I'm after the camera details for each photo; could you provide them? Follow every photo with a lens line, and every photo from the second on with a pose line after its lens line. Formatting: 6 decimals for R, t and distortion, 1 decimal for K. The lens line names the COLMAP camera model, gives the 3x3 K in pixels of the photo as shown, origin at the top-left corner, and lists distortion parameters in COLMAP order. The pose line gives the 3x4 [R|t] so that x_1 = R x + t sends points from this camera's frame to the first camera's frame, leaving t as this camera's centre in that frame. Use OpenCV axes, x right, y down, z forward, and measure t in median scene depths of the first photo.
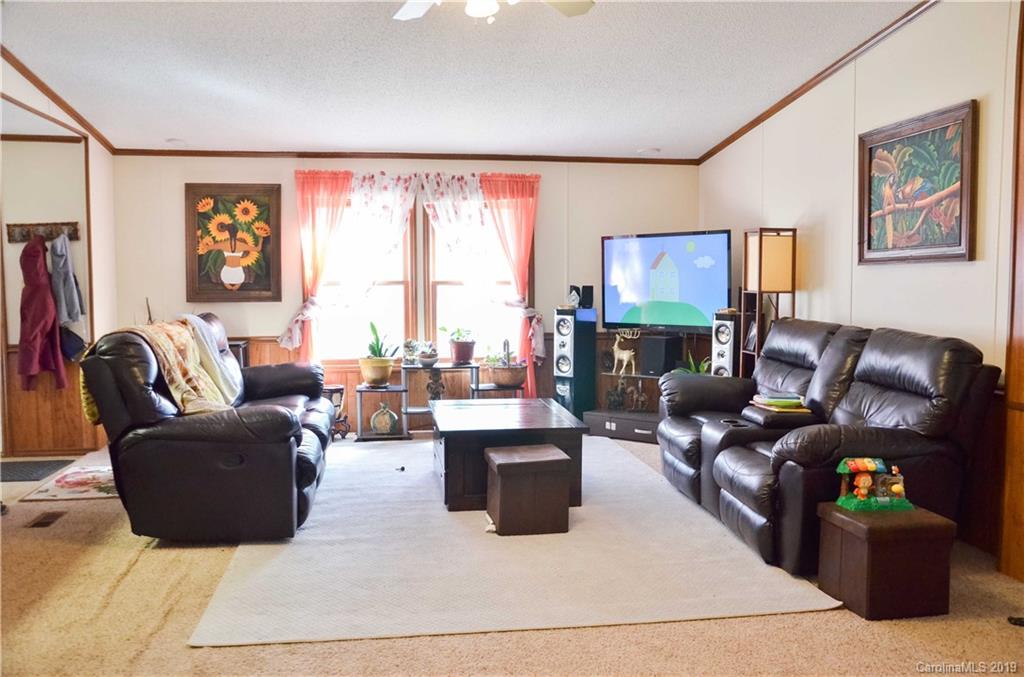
lens RADIAL K [[870.2, 0, 508.7], [0, 870.2, 341.9], [0, 0, 1]] dist [-0.127948, 0.151227]
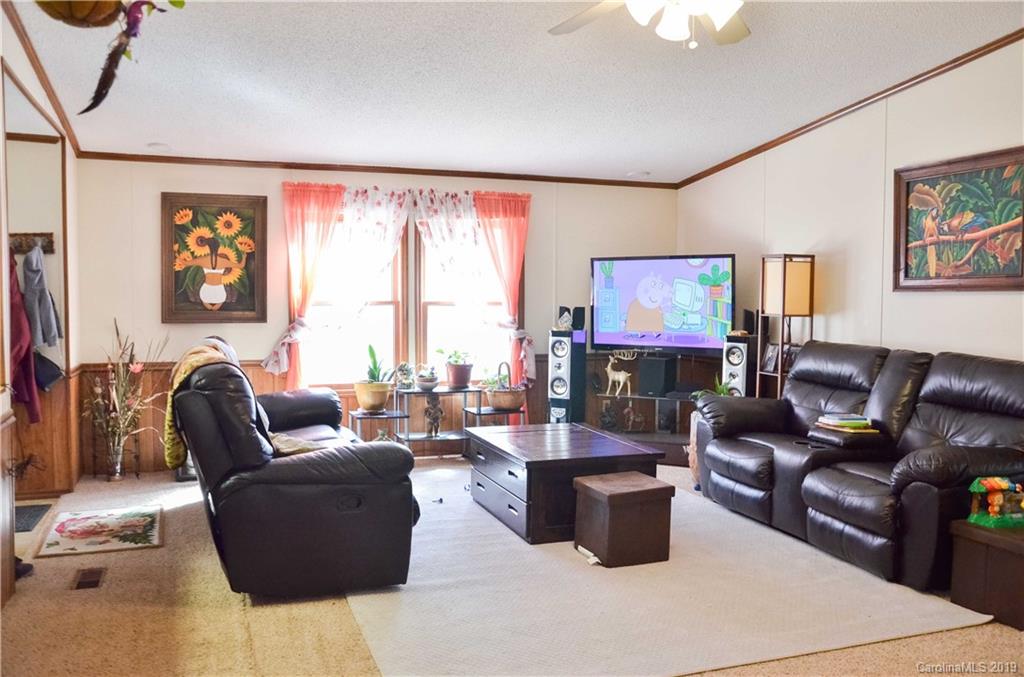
lens RADIAL K [[870.2, 0, 508.8], [0, 870.2, 343.7], [0, 0, 1]] dist [-0.127948, 0.151227]
pose [[0.980152, -0.003701, 0.198213, -0.268411], [0.006446, 0.999892, -0.013202, -0.014362], [-0.198143, 0.014218, 0.980070, 0.056776]]
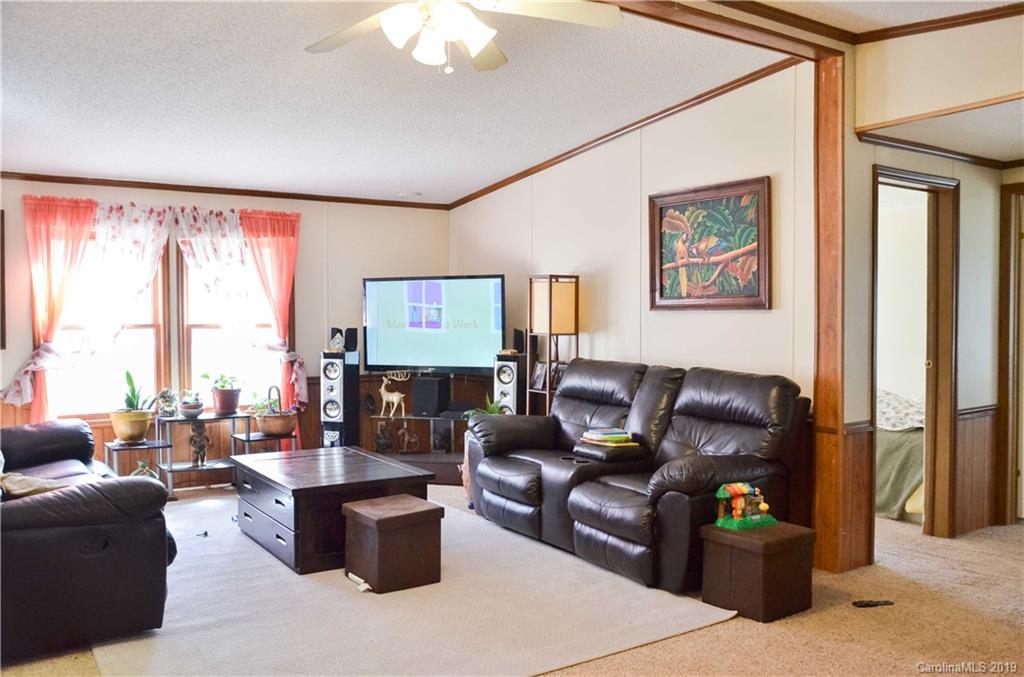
lens RADIAL K [[870.2, 0, 511.4], [0, 870.2, 343.5], [0, 0, 1]] dist [-0.127948, 0.151227]
pose [[0.900606, -0.013516, 0.434426, -0.248803], [0.029447, 0.999117, -0.029962, -0.018062], [-0.433637, 0.039776, 0.900209, 0.056412]]
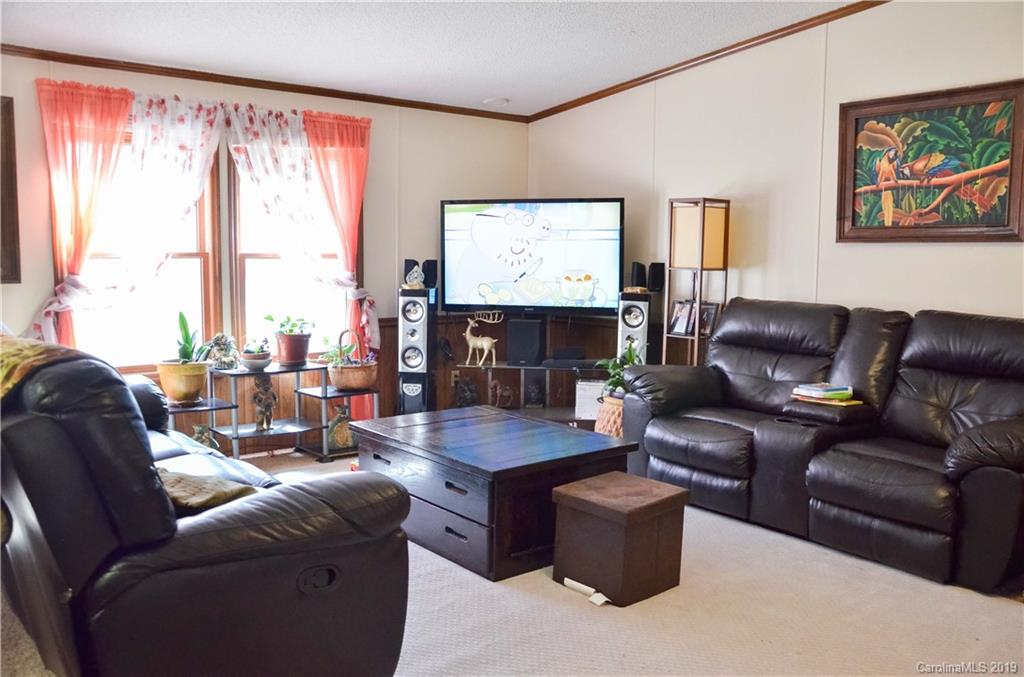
lens RADIAL K [[870.2, 0, 510.5], [0, 870.2, 346.7], [0, 0, 1]] dist [-0.127948, 0.151227]
pose [[0.853763, -0.045557, 0.518666, -0.393971], [0.024982, 0.998602, 0.046591, -0.027662], [-0.520063, -0.026821, 0.853707, 0.374085]]
